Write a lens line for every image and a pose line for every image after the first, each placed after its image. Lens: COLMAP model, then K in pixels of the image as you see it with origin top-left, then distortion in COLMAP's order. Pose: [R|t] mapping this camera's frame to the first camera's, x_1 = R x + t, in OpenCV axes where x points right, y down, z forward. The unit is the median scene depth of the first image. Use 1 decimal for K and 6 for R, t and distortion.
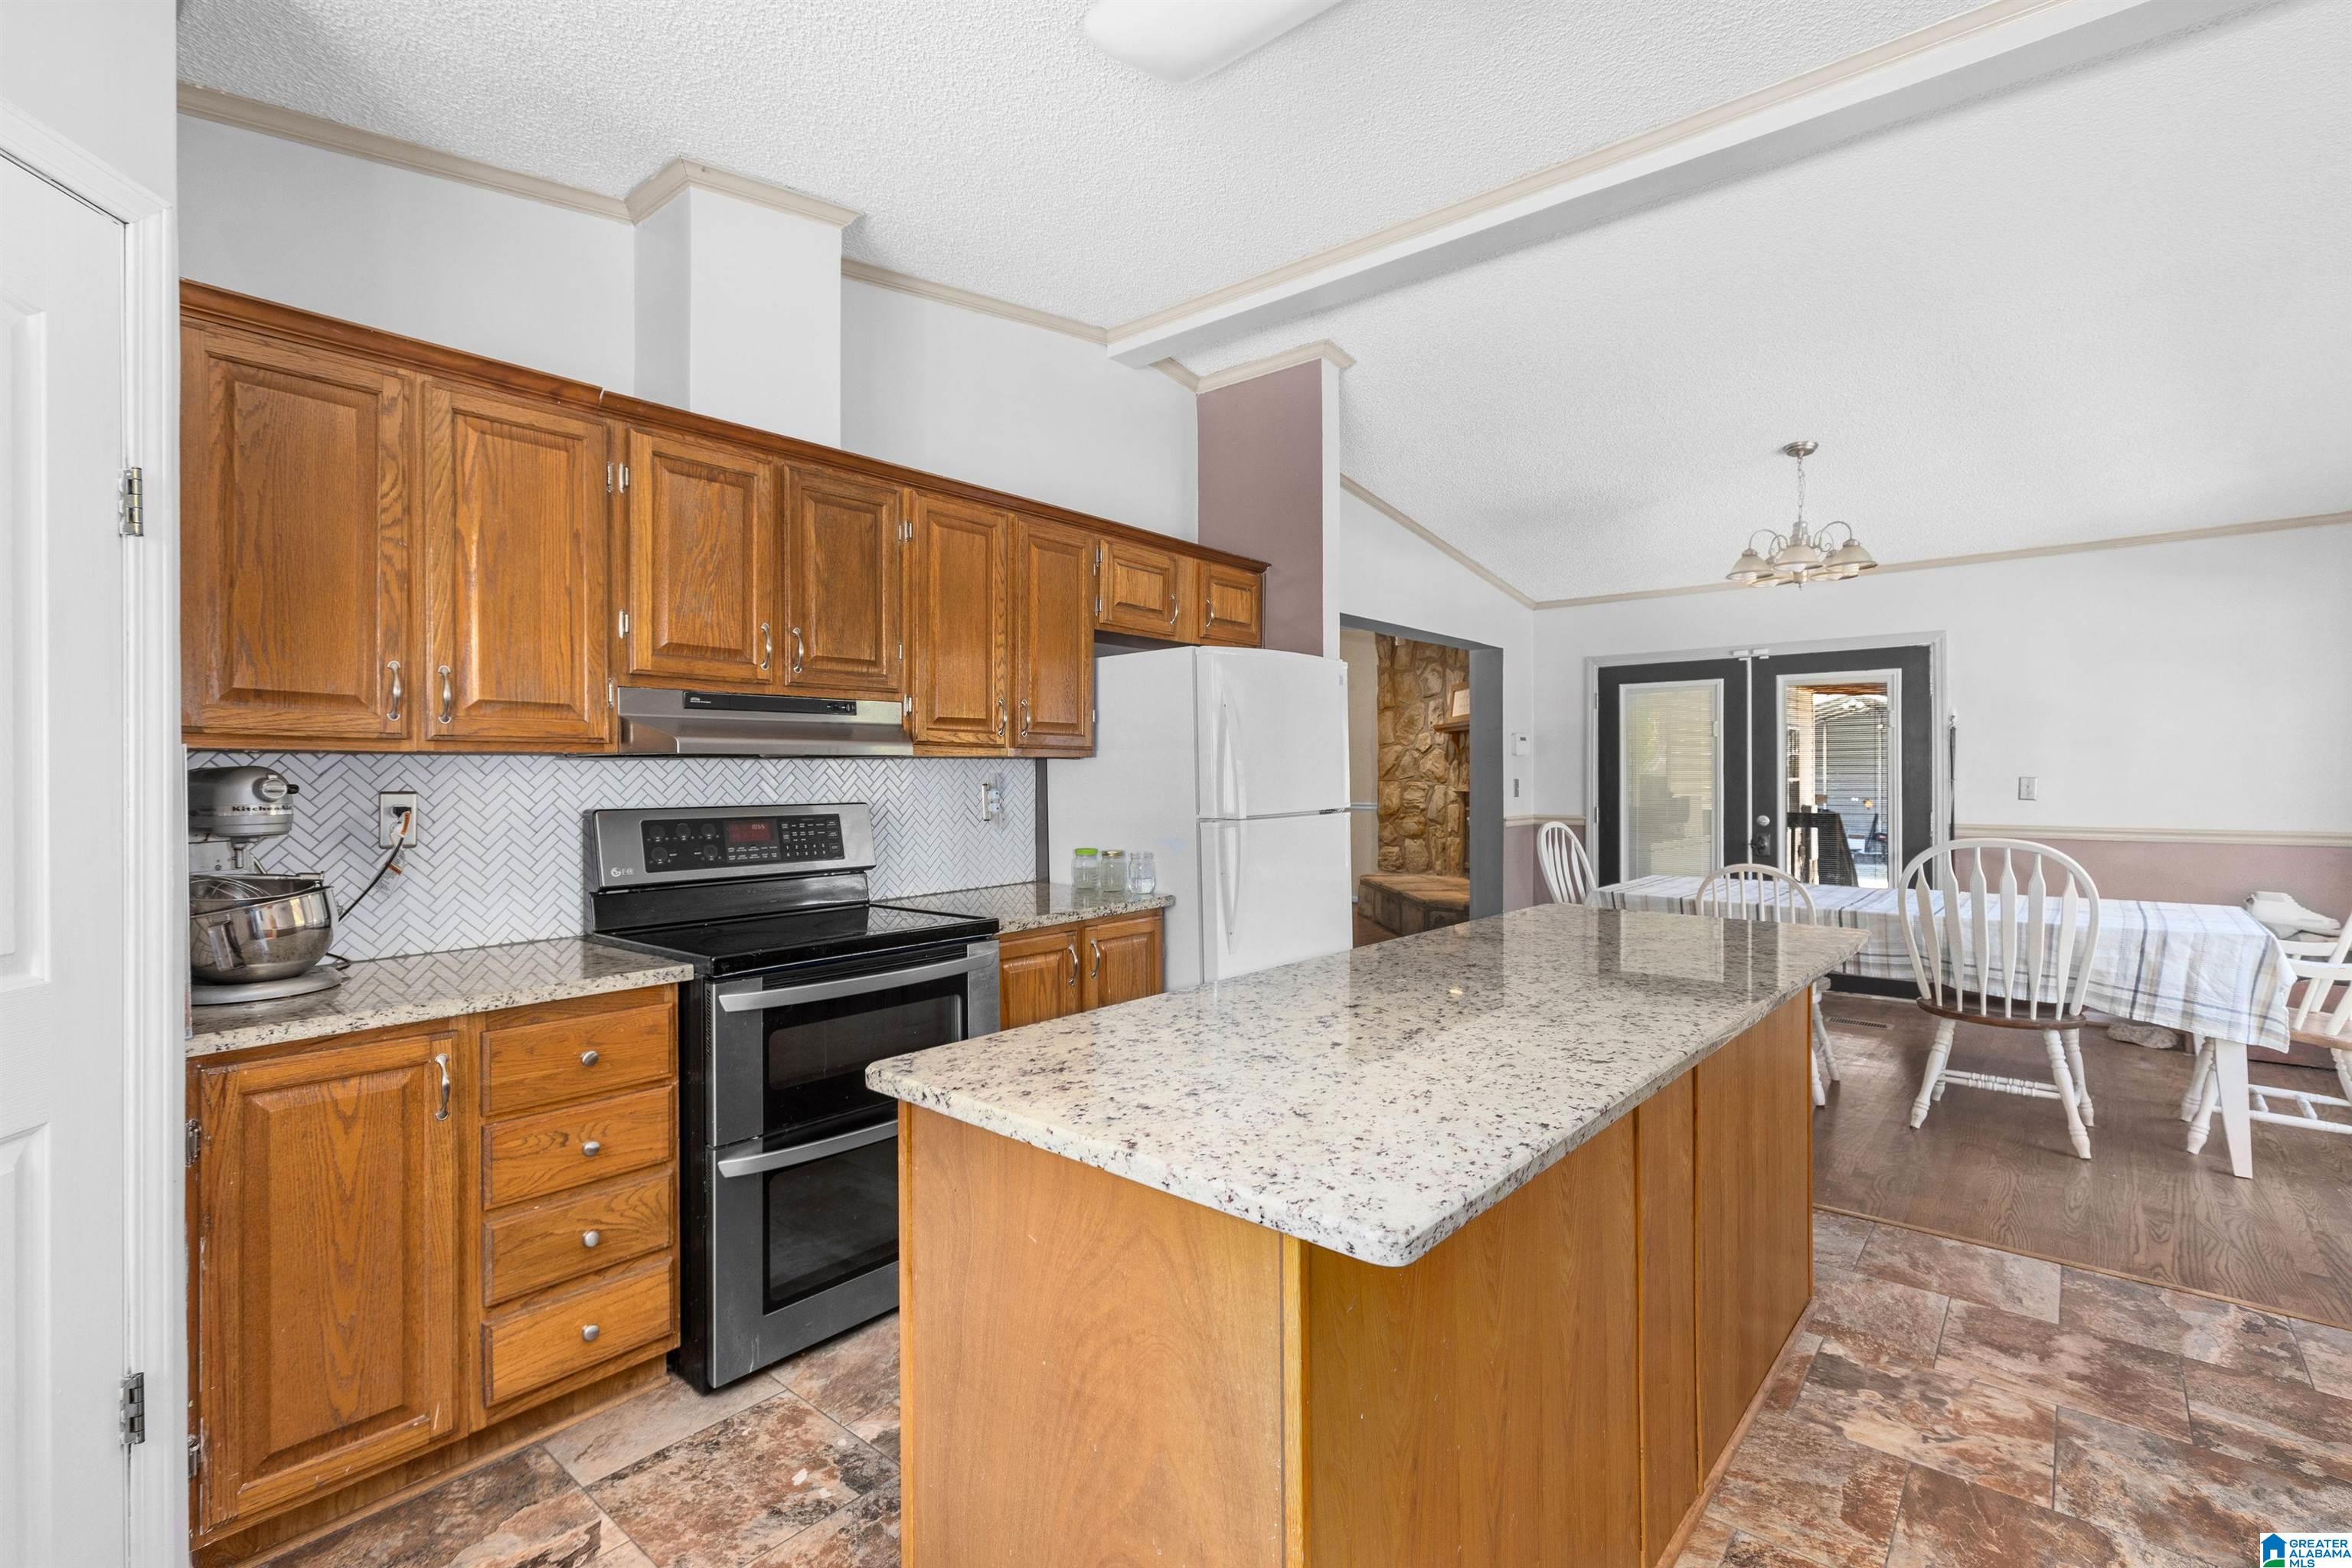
lens RADIAL K [[1095.0, 0, 1176.8], [0, 1095.0, 773.8], [0, 0, 1]] dist [0.012360, -0.001637]
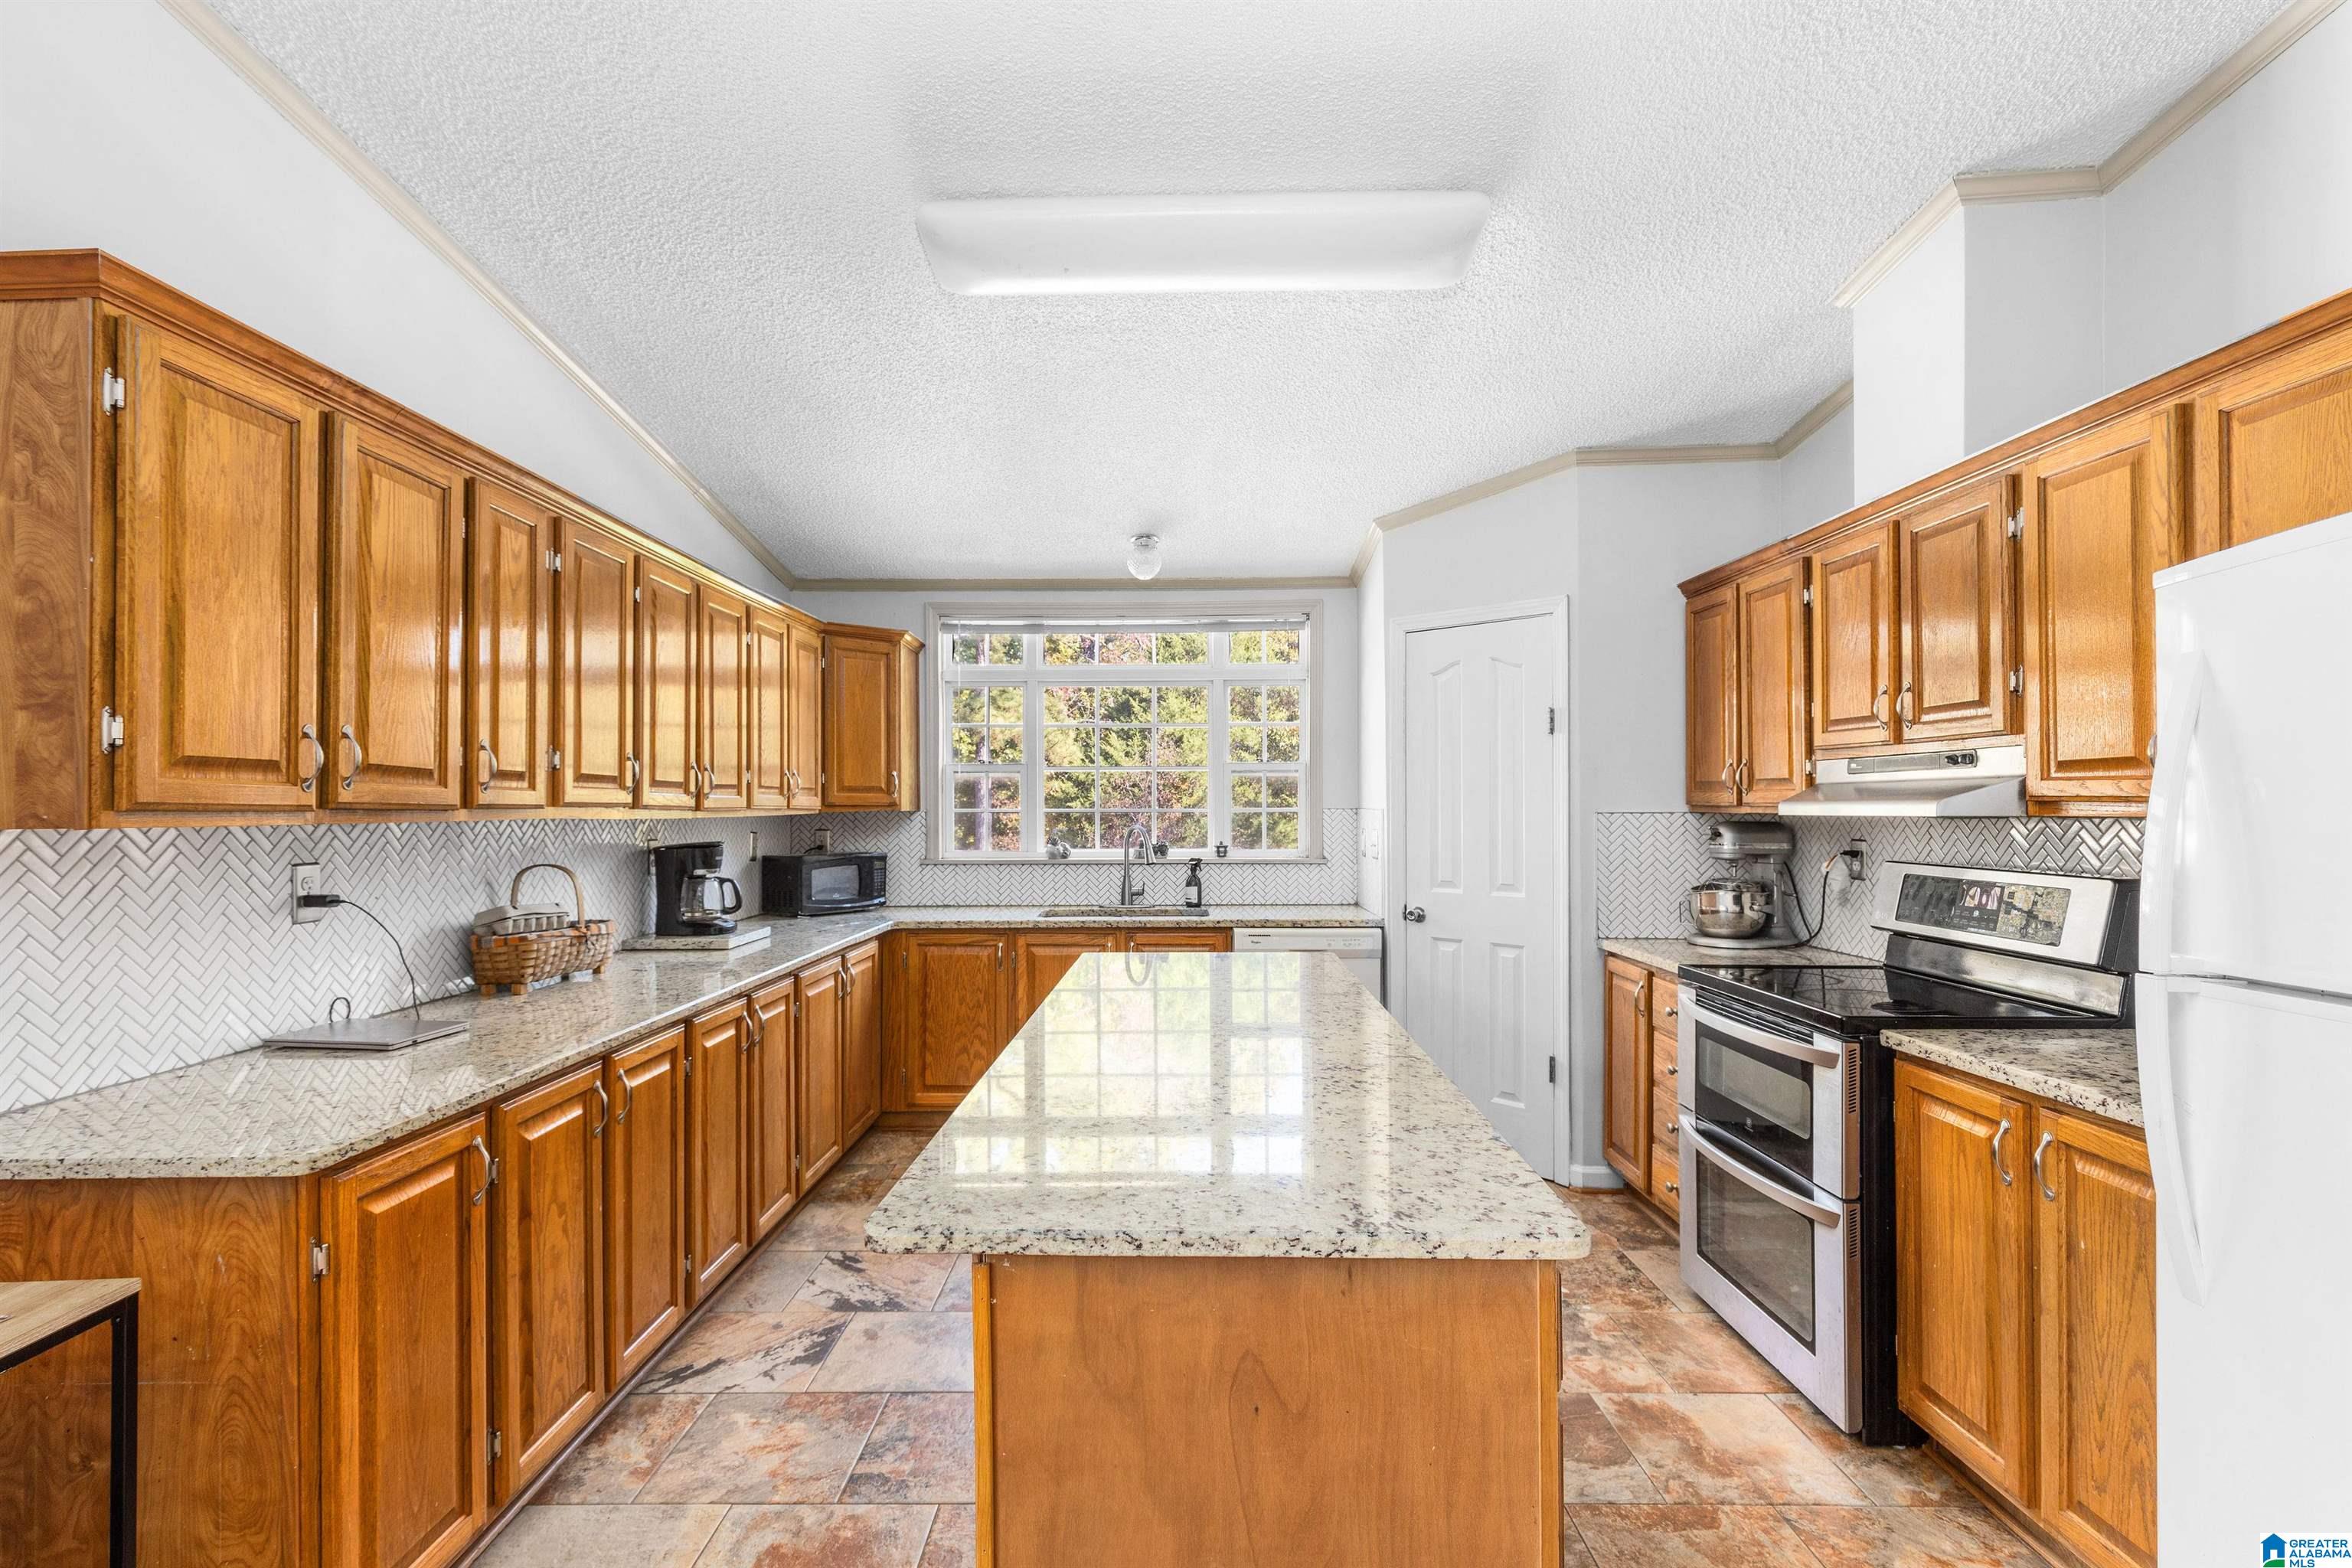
lens RADIAL K [[1095.0, 0, 1176.6], [0, 1095.0, 798.1], [0, 0, 1]] dist [0.012360, -0.001637]
pose [[-0.785070, 0.005643, -0.619381, 0.696449], [0.009863, 0.999946, -0.003392, -0.032869], [0.619328, -0.008772, -0.785083, 1.260558]]
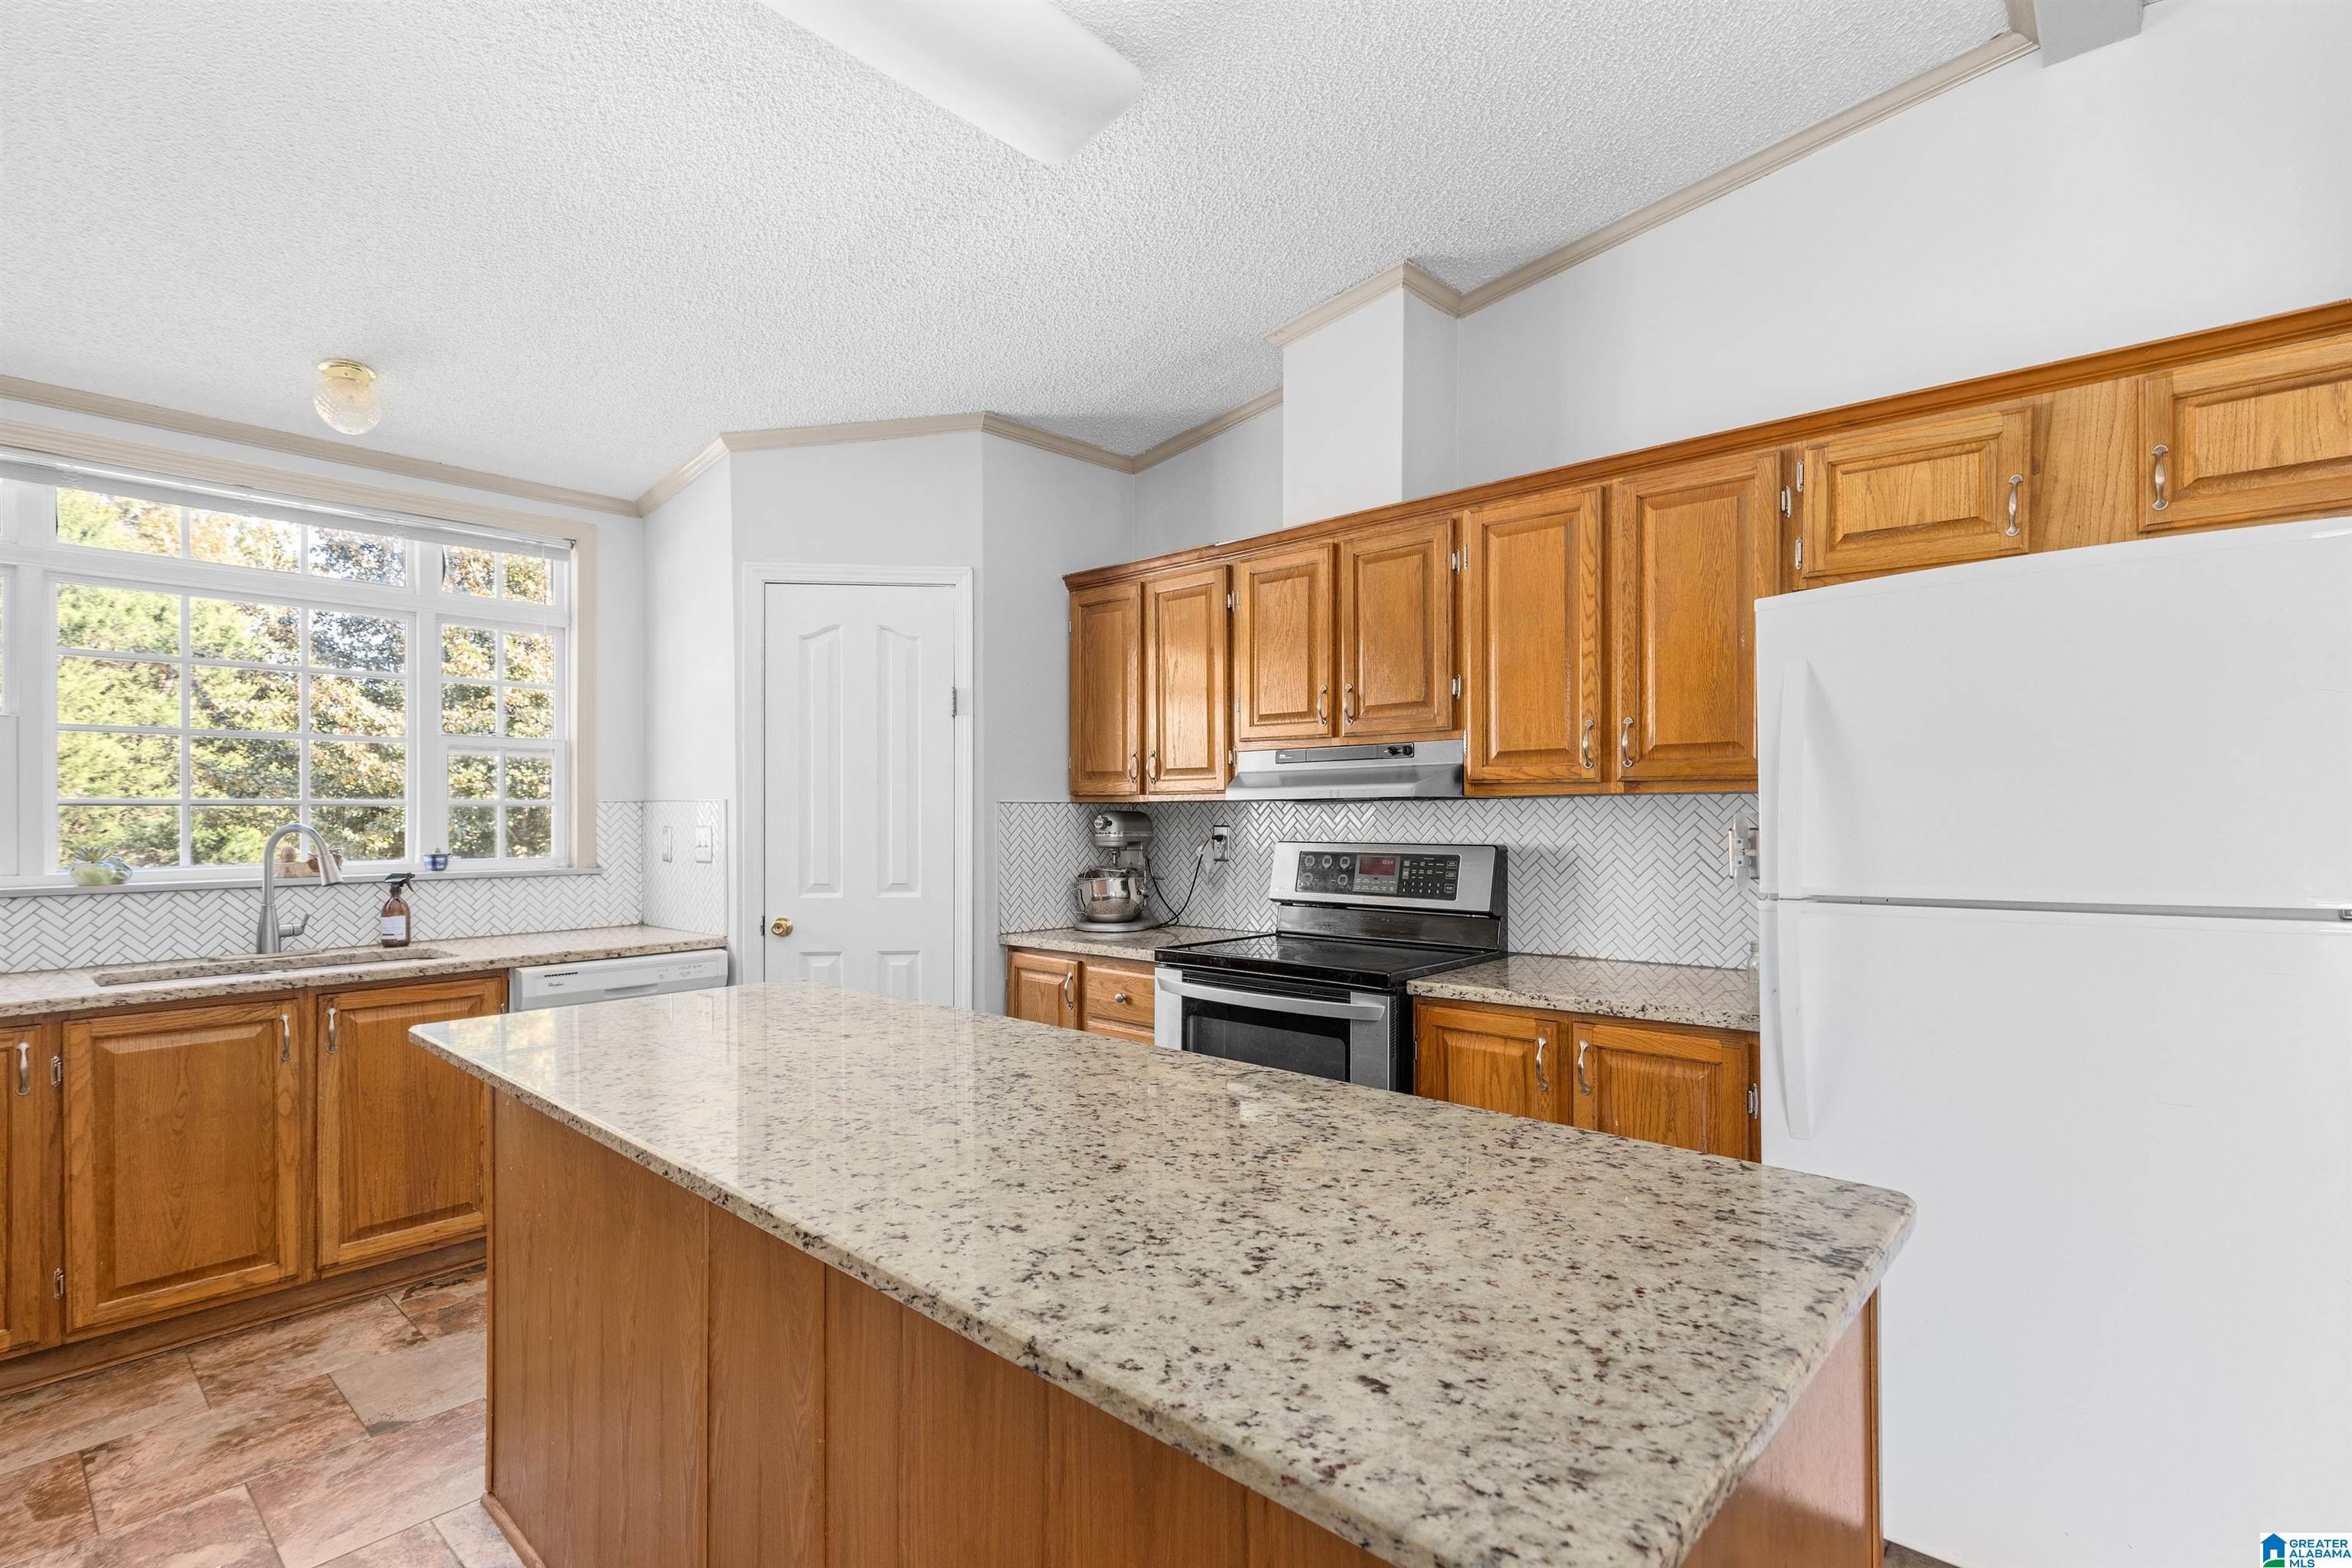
lens RADIAL K [[1095.0, 0, 1168.7], [0, 1095.0, 817.4], [0, 0, 1]] dist [0.012360, -0.001637]
pose [[-0.053048, 0.009589, -0.998546, 0.719704], [0.007043, 0.999933, 0.009228, -0.008901], [0.998567, -0.006543, -0.053112, 0.810482]]
